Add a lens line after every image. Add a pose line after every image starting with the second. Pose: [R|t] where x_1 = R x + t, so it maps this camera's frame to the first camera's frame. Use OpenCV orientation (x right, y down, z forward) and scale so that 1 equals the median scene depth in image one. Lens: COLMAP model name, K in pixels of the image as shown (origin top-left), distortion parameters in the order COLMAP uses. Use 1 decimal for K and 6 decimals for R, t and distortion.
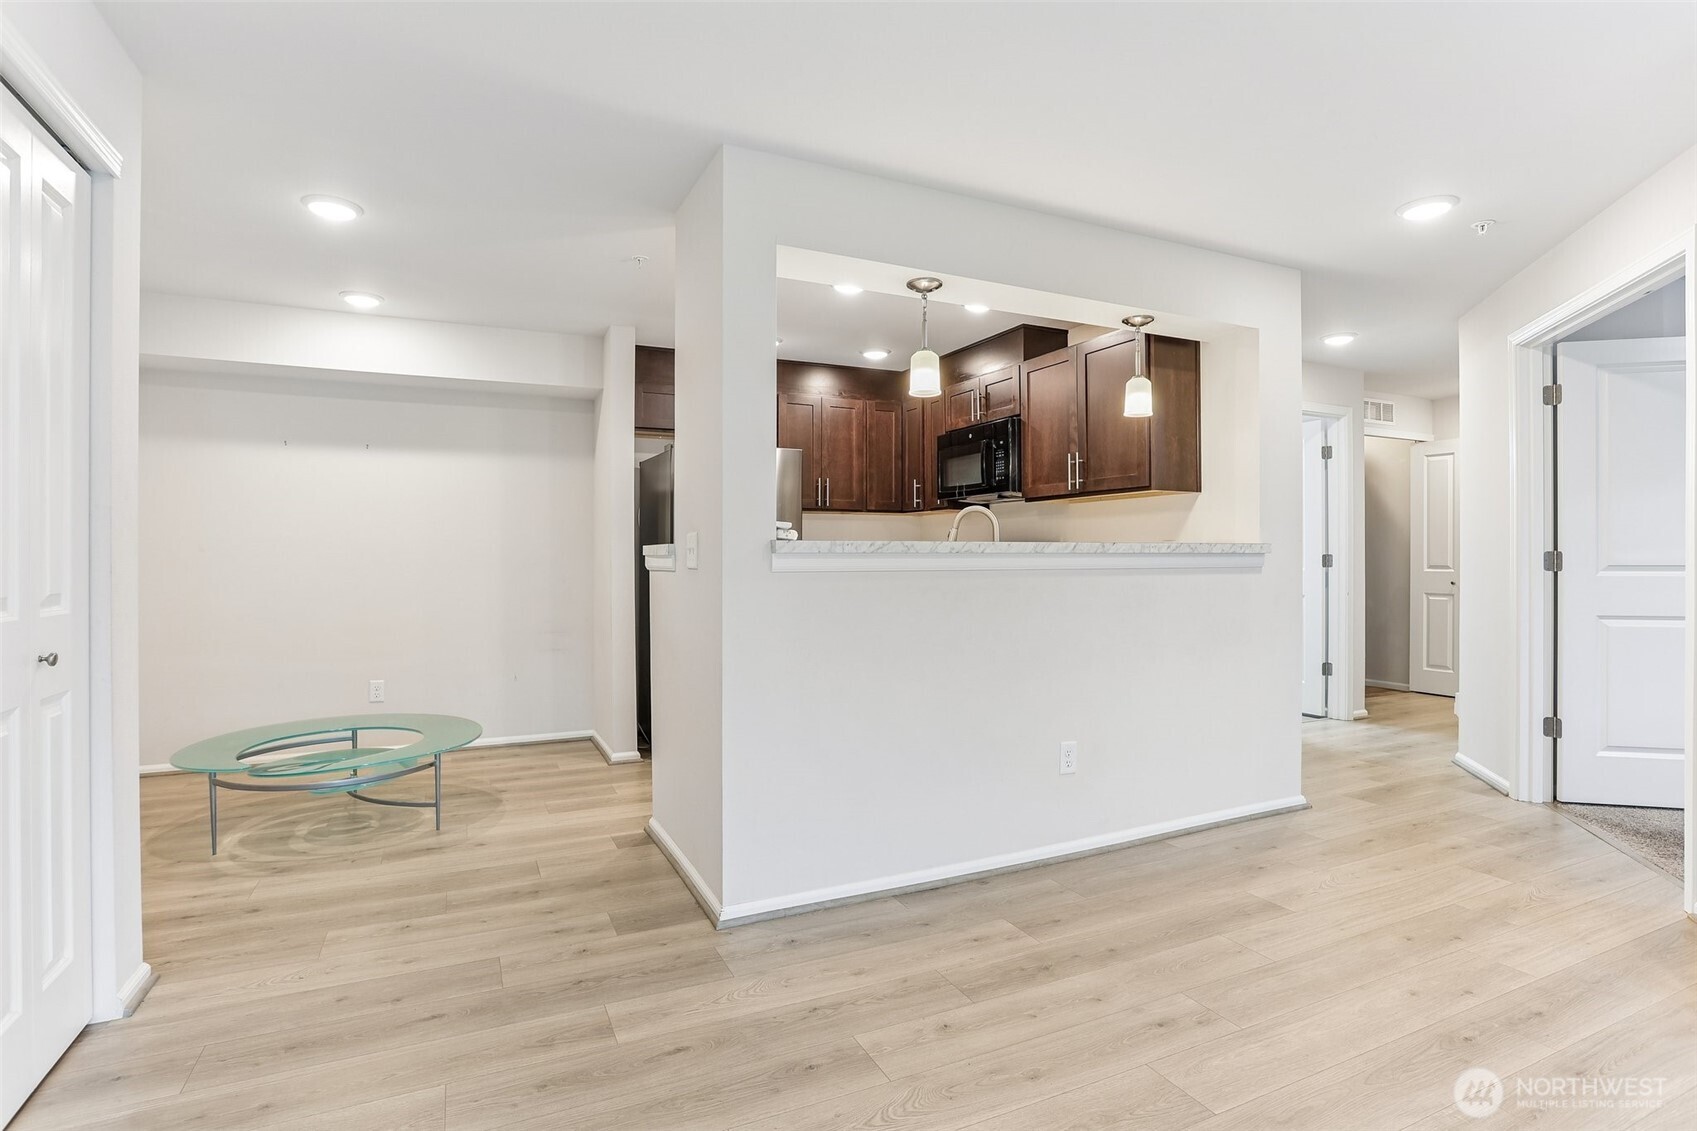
lens RADIAL K [[837.6, 0, 841.5], [0, 837.6, 559.8], [0, 0, 1]] dist [-0.045095, 0.013152]
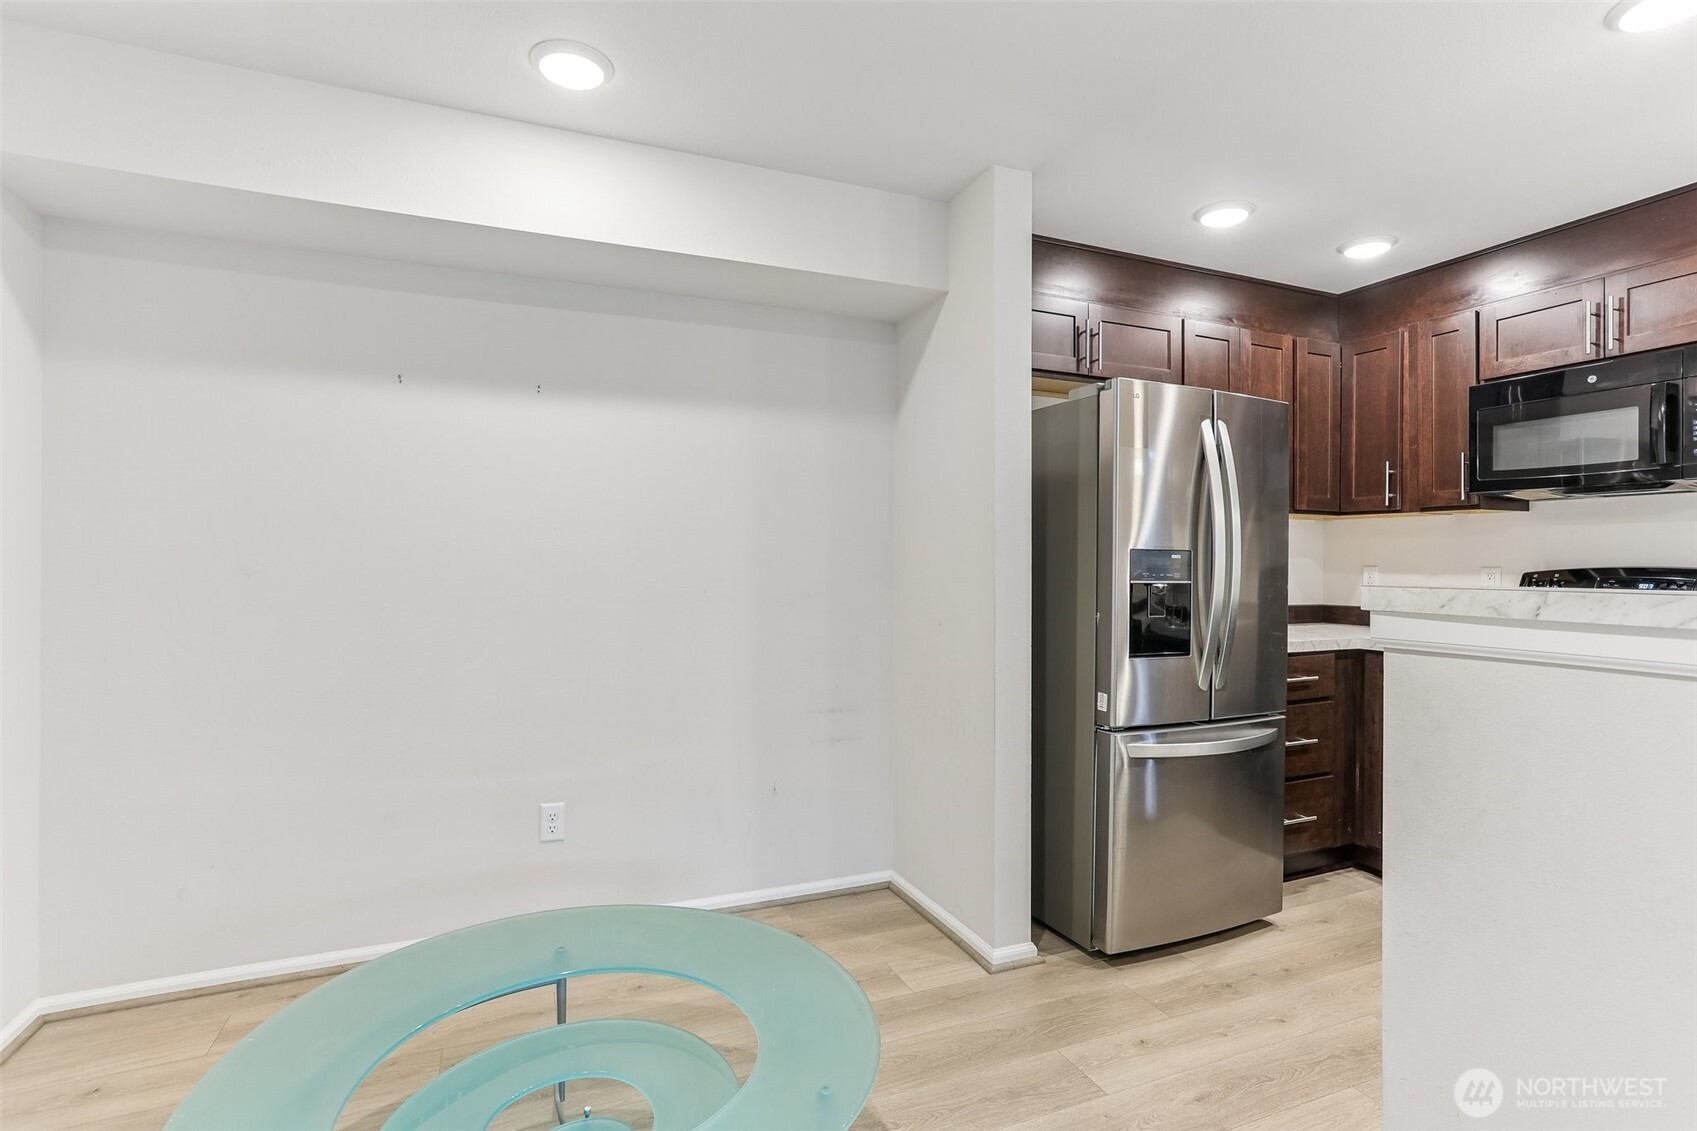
lens RADIAL K [[830.9, 0, 847.9], [0, 830.9, 559.1], [0, 0, 1]] dist [-0.043536, 0.022805]
pose [[0.999144, 0.008470, -0.040489, -0.425014], [-0.008592, 0.999959, -0.002853, -0.026440], [0.040463, 0.003198, 0.999176, 0.556675]]
